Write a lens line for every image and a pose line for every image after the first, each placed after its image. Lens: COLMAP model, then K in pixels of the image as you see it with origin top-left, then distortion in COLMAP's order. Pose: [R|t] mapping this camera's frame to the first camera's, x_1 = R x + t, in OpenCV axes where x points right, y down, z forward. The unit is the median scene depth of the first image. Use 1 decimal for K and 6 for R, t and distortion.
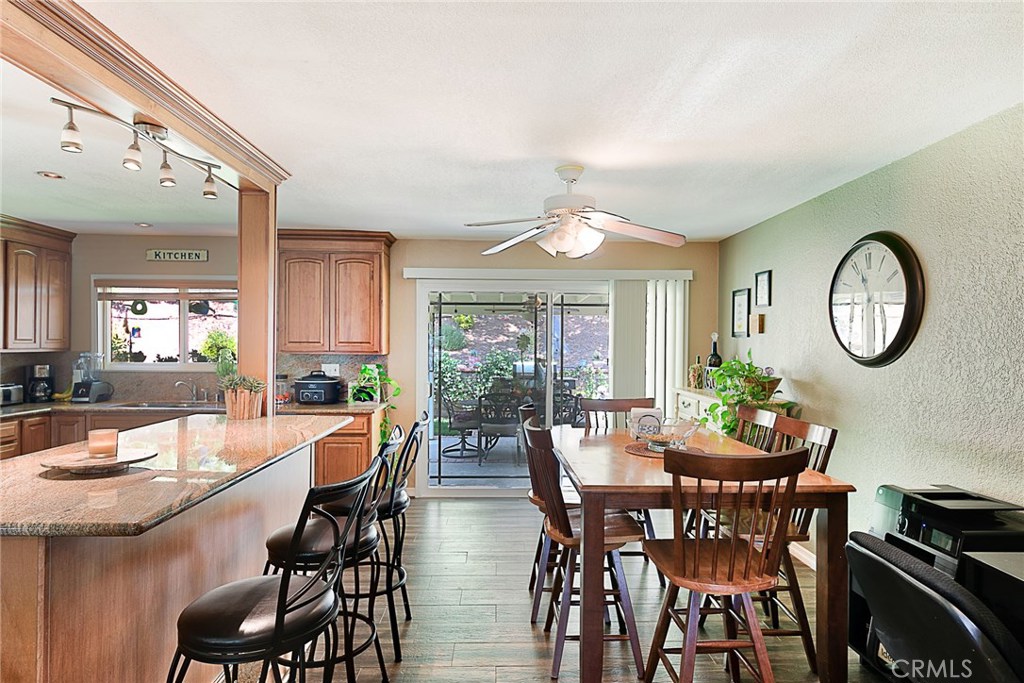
lens RADIAL K [[559.8, 0, 513.7], [0, 559.8, 348.1], [0, 0, 1]] dist [-0.003686, 0.000198]
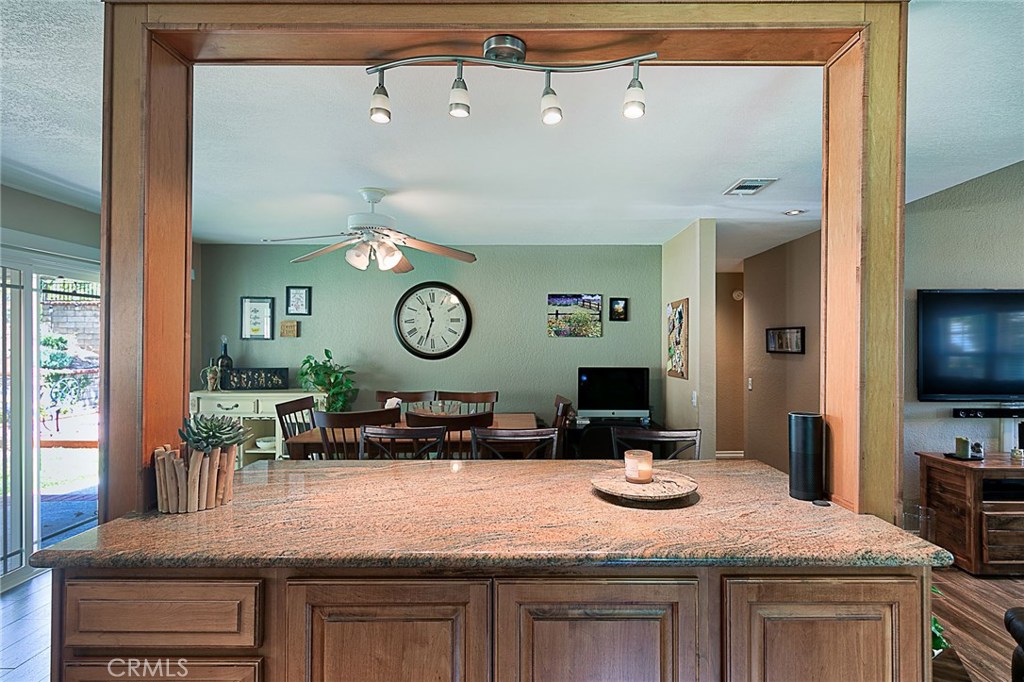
lens RADIAL K [[487.0, 0, 518.2], [0, 487.0, 350.1], [0, 0, 1]] dist [-0.001165, 0.001551]
pose [[0.035067, -0.018788, 0.999208, -0.545172], [0.007295, 0.999801, 0.018543, -0.012011], [-0.999358, 0.006639, 0.035197, 0.425696]]
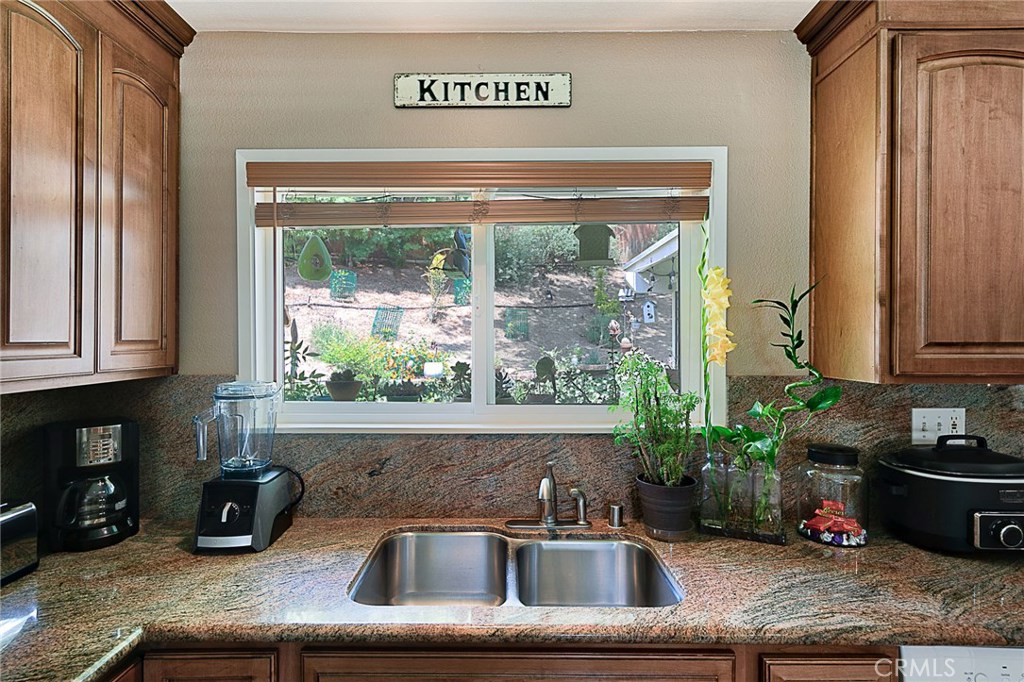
lens RADIAL K [[538.3, 0, 502.6], [0, 538.3, 339.7], [0, 0, 1]] dist [-0.000706, 0.002814]
pose [[0.998712, -0.008423, -0.050031, -0.599570], [0.008182, 0.999954, -0.005023, -0.013407], [0.050071, 0.004607, 0.998735, 0.703912]]
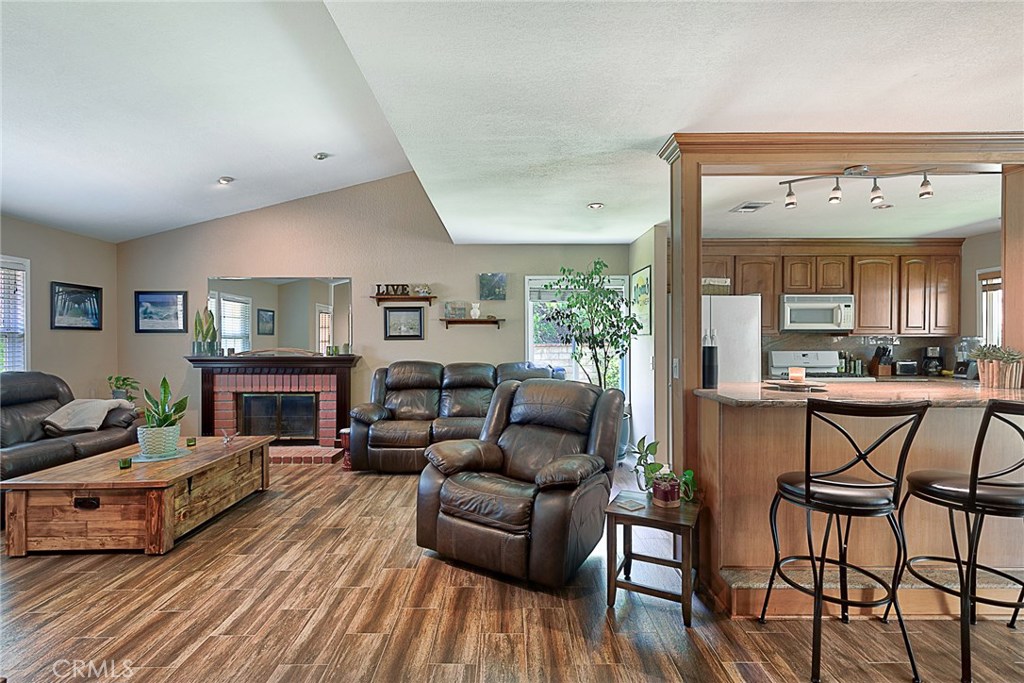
lens RADIAL K [[487.0, 0, 515.8], [0, 487.0, 341.2], [0, 0, 1]] dist [-0.001165, 0.001551]
pose [[-0.015975, -0.008467, -0.999837, 0.279526], [-0.006130, 0.999946, -0.008370, 0.031551], [0.999854, 0.005995, -0.016026, 0.061883]]
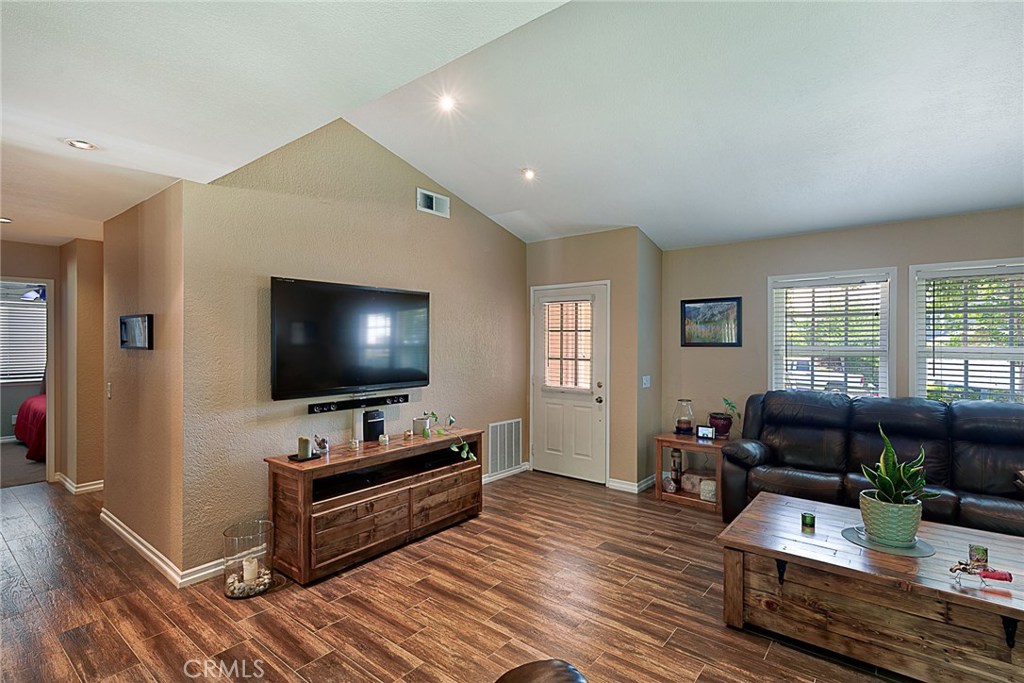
lens RADIAL K [[487.0, 0, 509.7], [0, 487.0, 337.8], [0, 0, 1]] dist [-0.001165, 0.001551]
pose [[-0.757649, -0.010446, 0.652579, -0.471015], [-0.008280, 0.999945, 0.006393, -0.009014], [-0.652610, -0.000559, -0.757694, 0.152802]]
